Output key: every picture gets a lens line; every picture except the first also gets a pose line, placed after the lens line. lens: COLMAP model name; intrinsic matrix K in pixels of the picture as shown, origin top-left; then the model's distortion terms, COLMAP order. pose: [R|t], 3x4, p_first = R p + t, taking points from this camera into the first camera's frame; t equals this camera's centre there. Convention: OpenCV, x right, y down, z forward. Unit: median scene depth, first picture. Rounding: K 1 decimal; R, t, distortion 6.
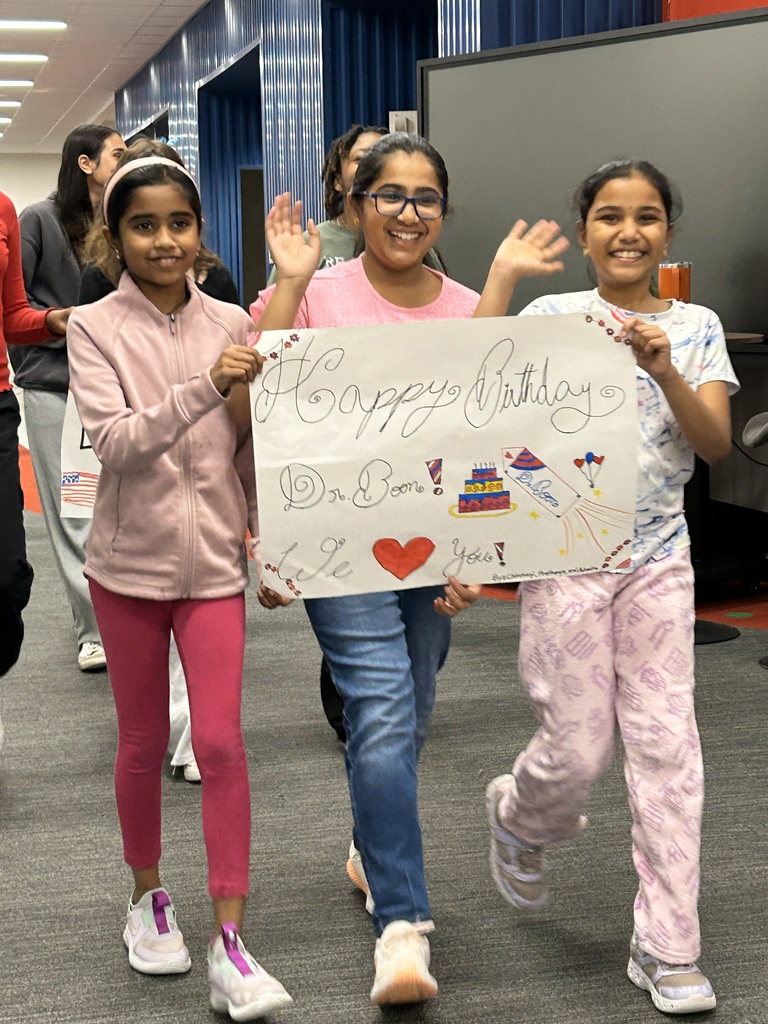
lens RADIAL K [[2018.6, 0, 403.7], [0, 2018.6, 494.4], [0, 0, 1]] dist [0.132124, 0.000000]
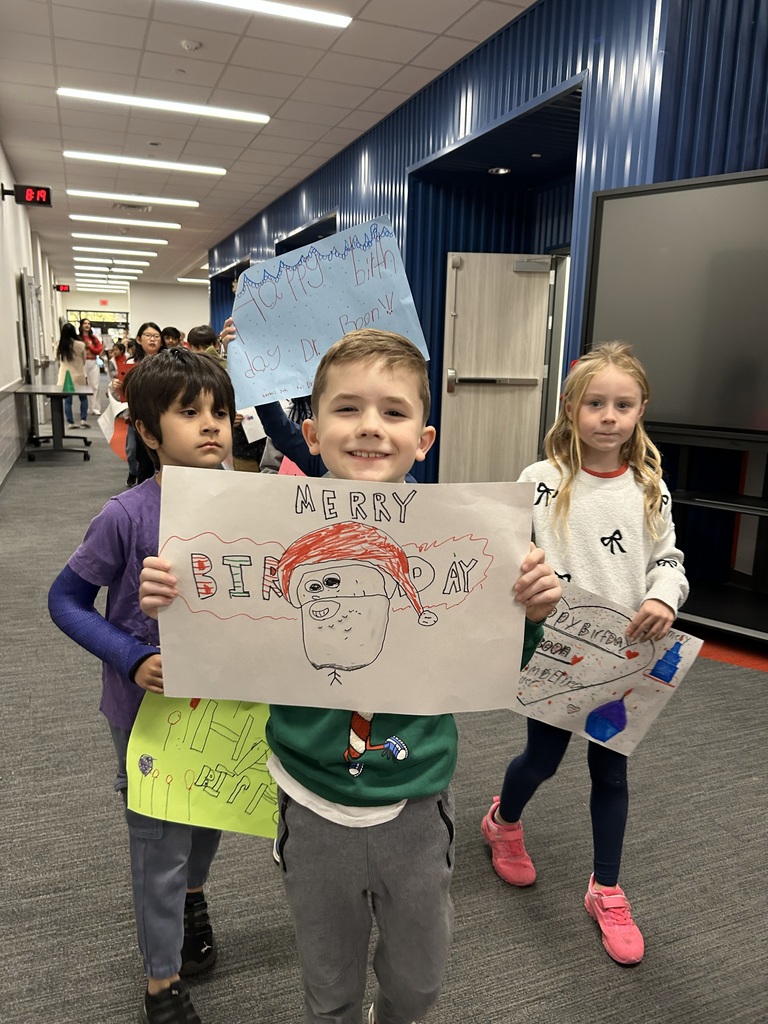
lens RADIAL K [[770.8, 0, 394.4], [0, 770.8, 519.2], [0, 0, 1]] dist [0.041943, -0.037696]
pose [[0.989503, 0.013770, 0.143857, -0.208562], [-0.029395, 0.993818, 0.107057, -0.075134], [-0.141493, -0.110162, 0.983791, 0.632238]]
